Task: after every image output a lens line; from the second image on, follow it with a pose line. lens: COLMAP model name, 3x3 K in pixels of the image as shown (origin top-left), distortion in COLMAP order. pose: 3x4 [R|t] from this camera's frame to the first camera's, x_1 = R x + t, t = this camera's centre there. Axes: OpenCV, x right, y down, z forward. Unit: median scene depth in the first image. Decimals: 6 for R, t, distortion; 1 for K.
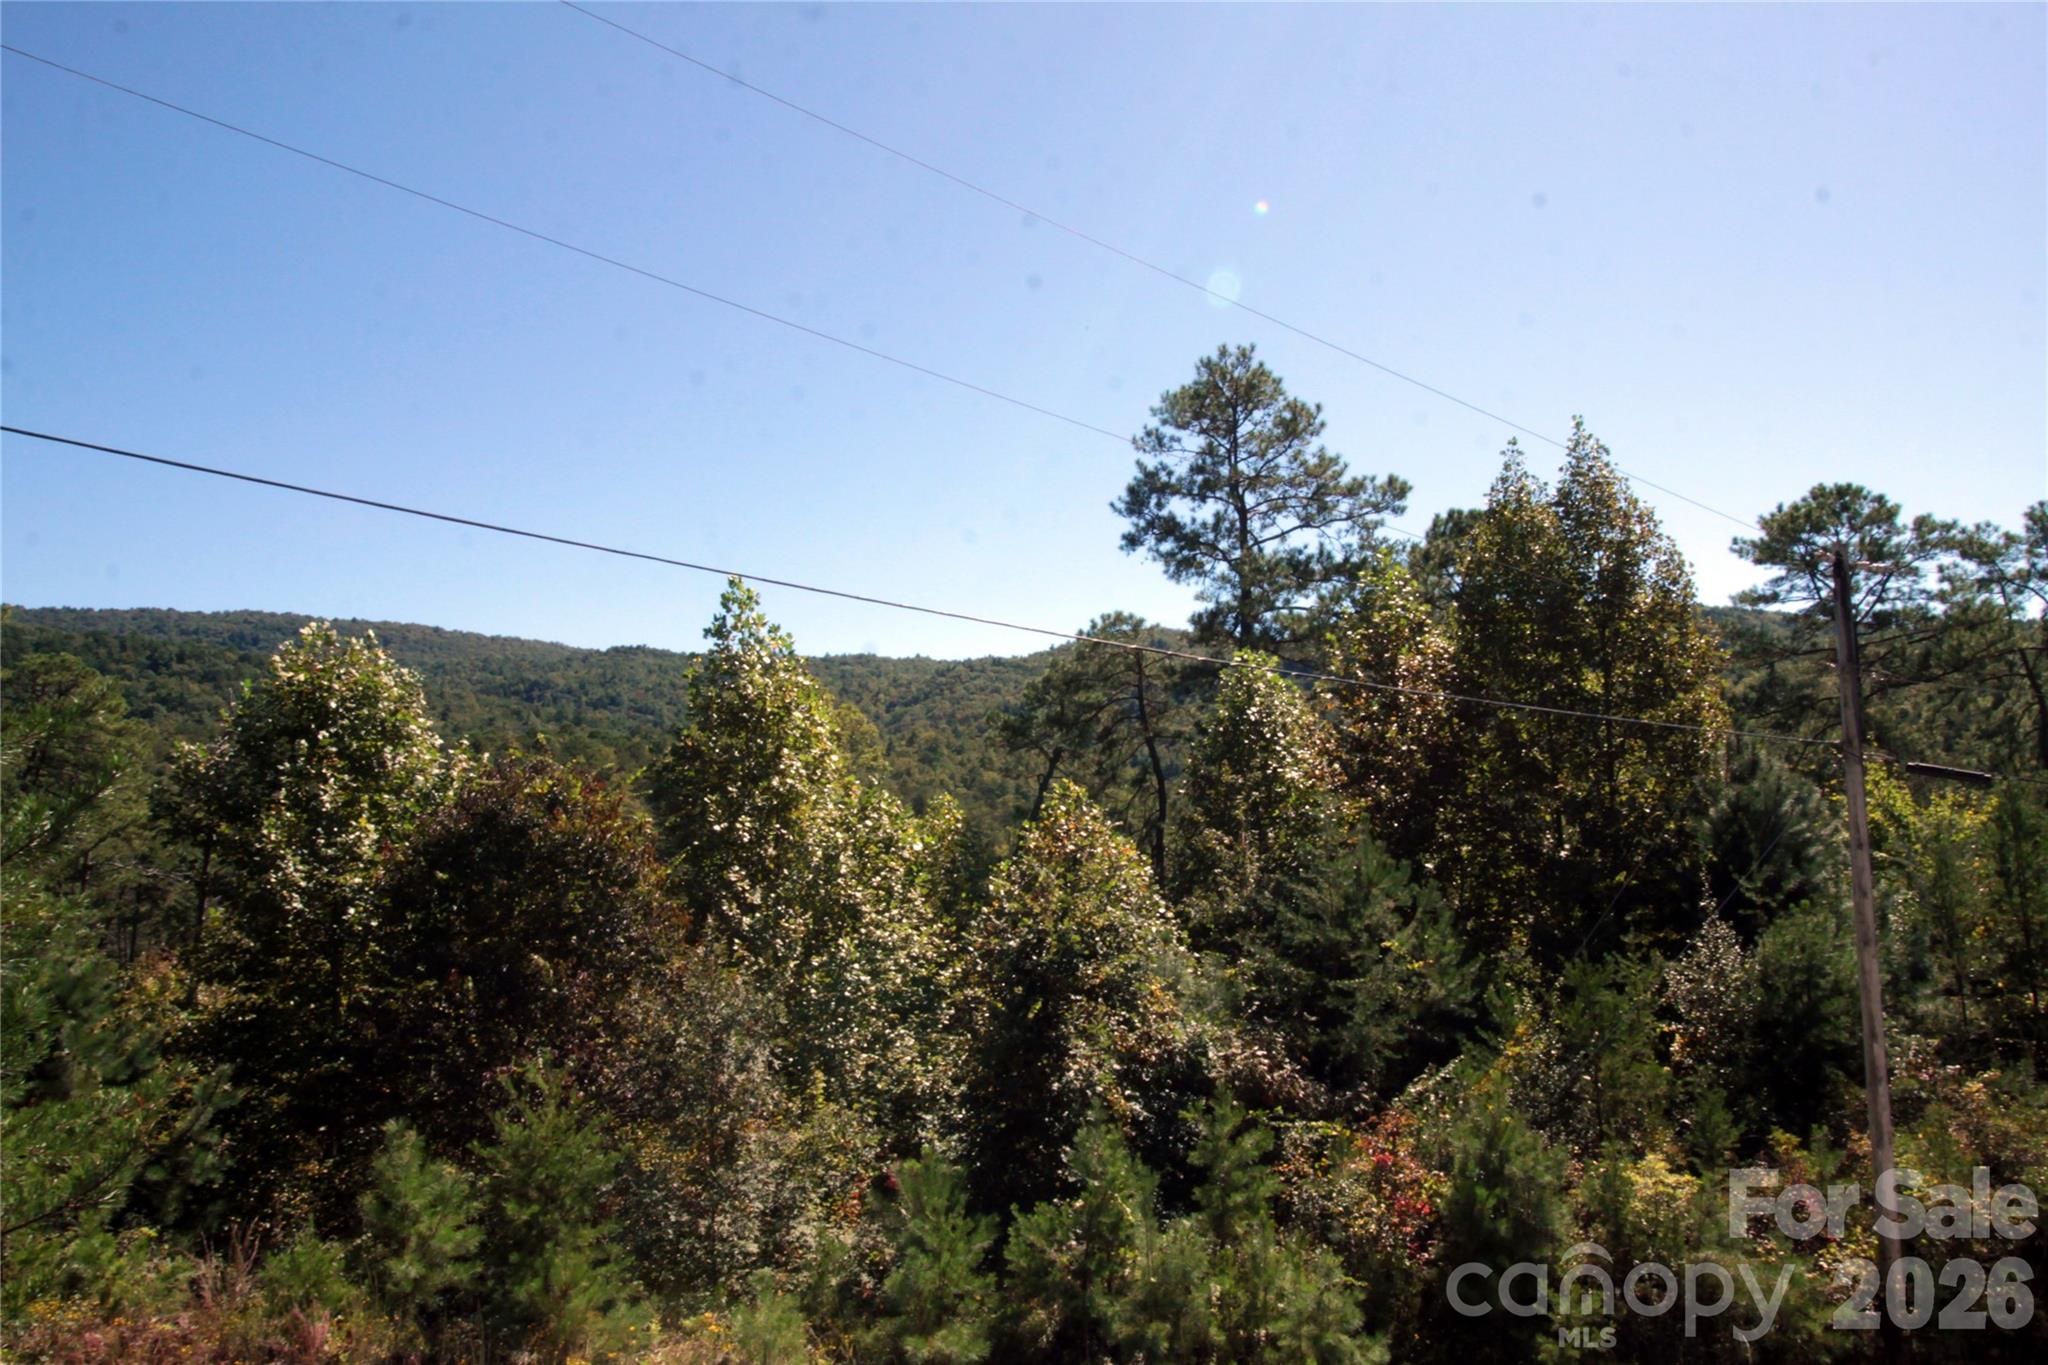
lens RADIAL K [[1394.2, 0, 1024.9], [0, 1394.2, 669.3], [0, 0, 1]] dist [-0.019194, 0.012673]
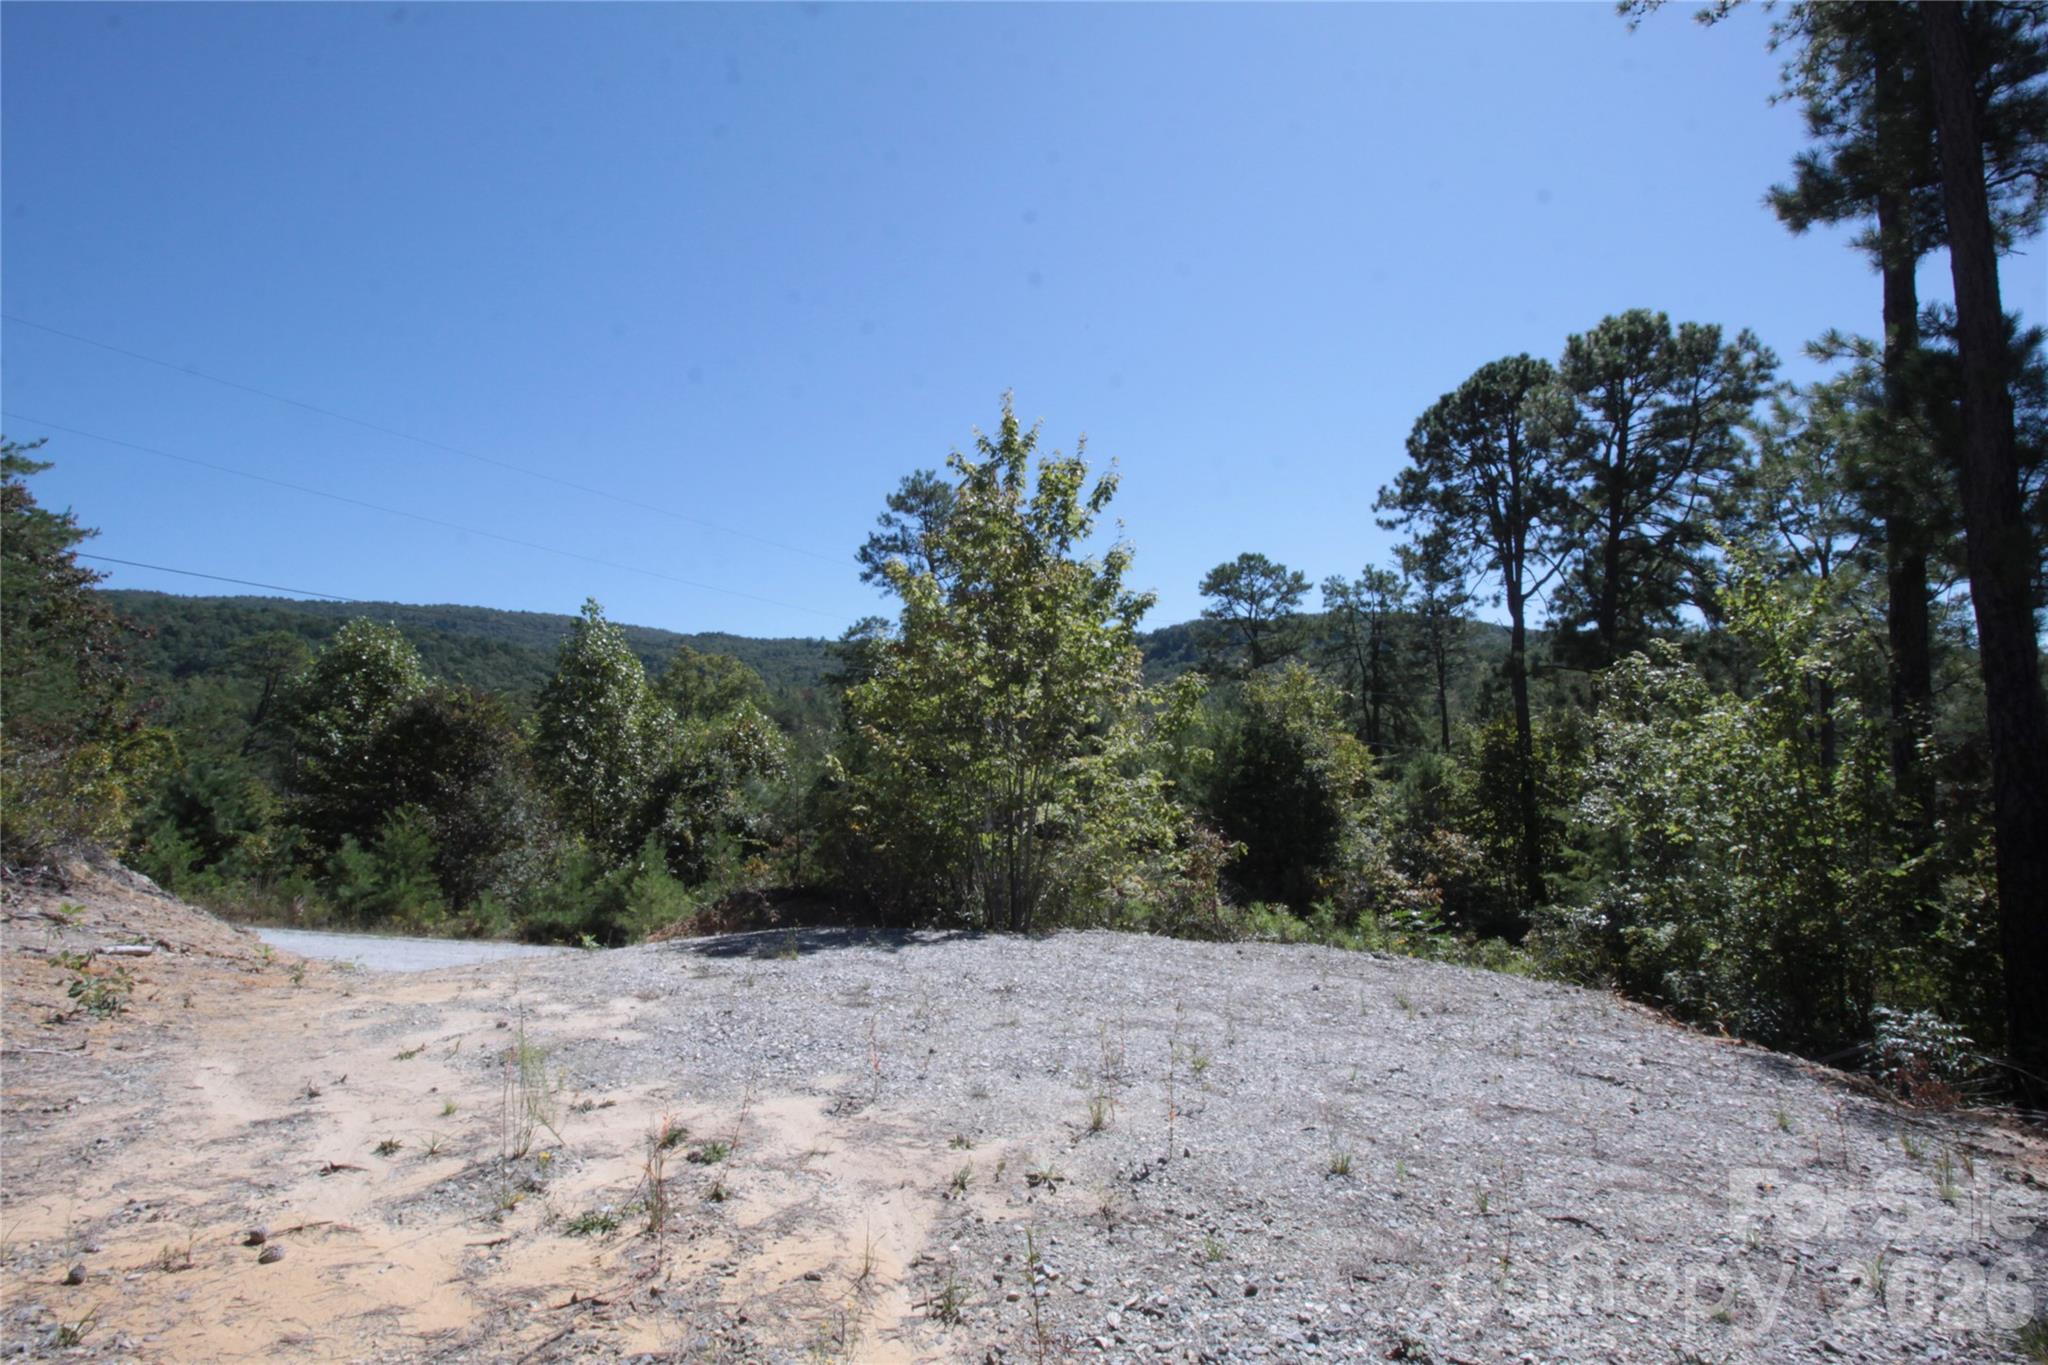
lens RADIAL K [[943.7, 0, 1023.0], [0, 943.7, 691.4], [0, 0, 1]] dist [-0.019288, -0.000811]
pose [[0.999317, 0.013031, 0.034583, 0.242329], [-0.014447, 0.999054, 0.041006, 0.002557], [-0.034016, -0.041478, 0.998560, -0.229996]]
